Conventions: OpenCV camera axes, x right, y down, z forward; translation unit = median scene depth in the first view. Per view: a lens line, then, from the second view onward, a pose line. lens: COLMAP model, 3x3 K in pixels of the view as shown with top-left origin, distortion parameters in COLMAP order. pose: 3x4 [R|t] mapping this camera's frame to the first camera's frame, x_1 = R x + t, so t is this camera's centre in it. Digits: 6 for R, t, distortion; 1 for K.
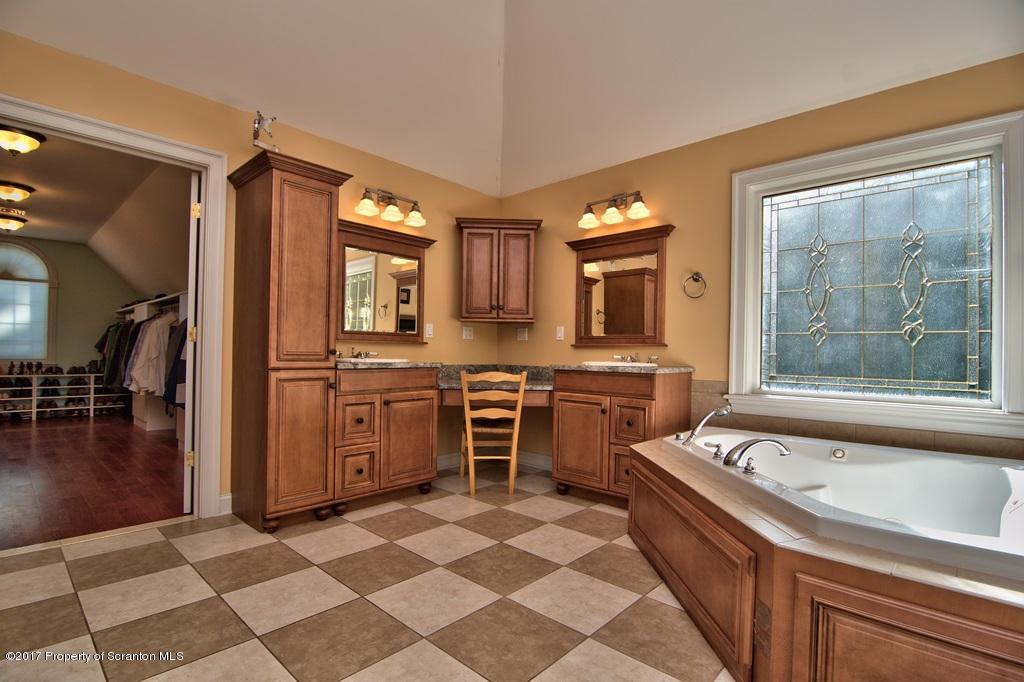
lens RADIAL K [[489.6, 0, 516.2], [0, 489.6, 347.7], [0, 0, 1]] dist [-0.013212, -0.006207]
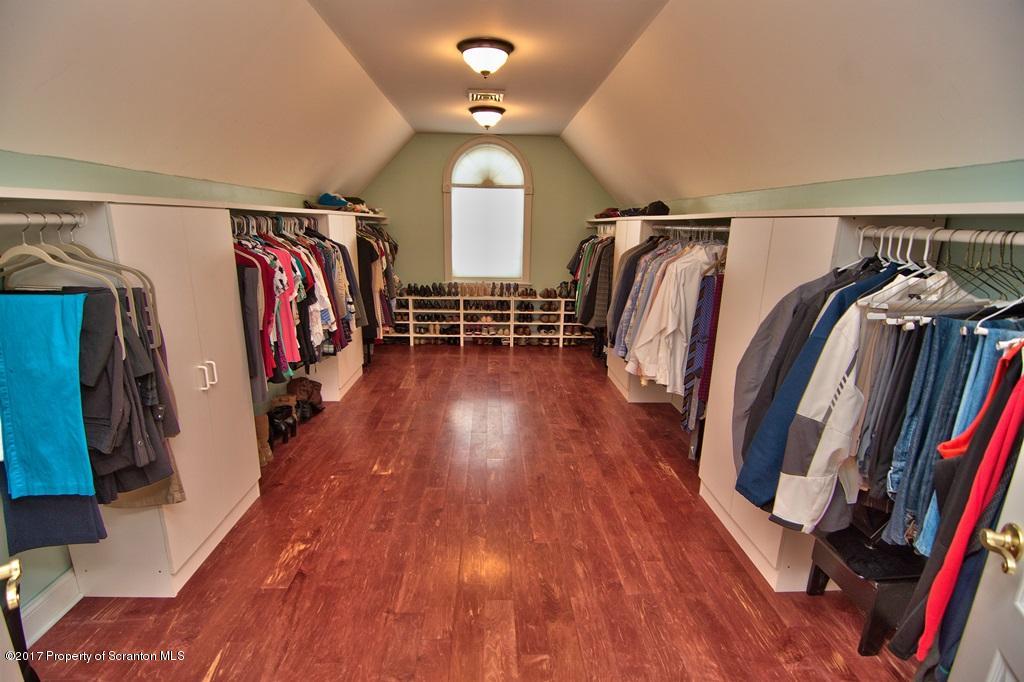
lens RADIAL K [[489.6, 0, 508.0], [0, 489.6, 344.3], [0, 0, 1]] dist [-0.013212, -0.006207]
pose [[0.705310, 0.169046, -0.688449, -0.358782], [0.000656, 0.970996, 0.239095, -0.075891], [0.708899, -0.169088, 0.684742, 0.347722]]
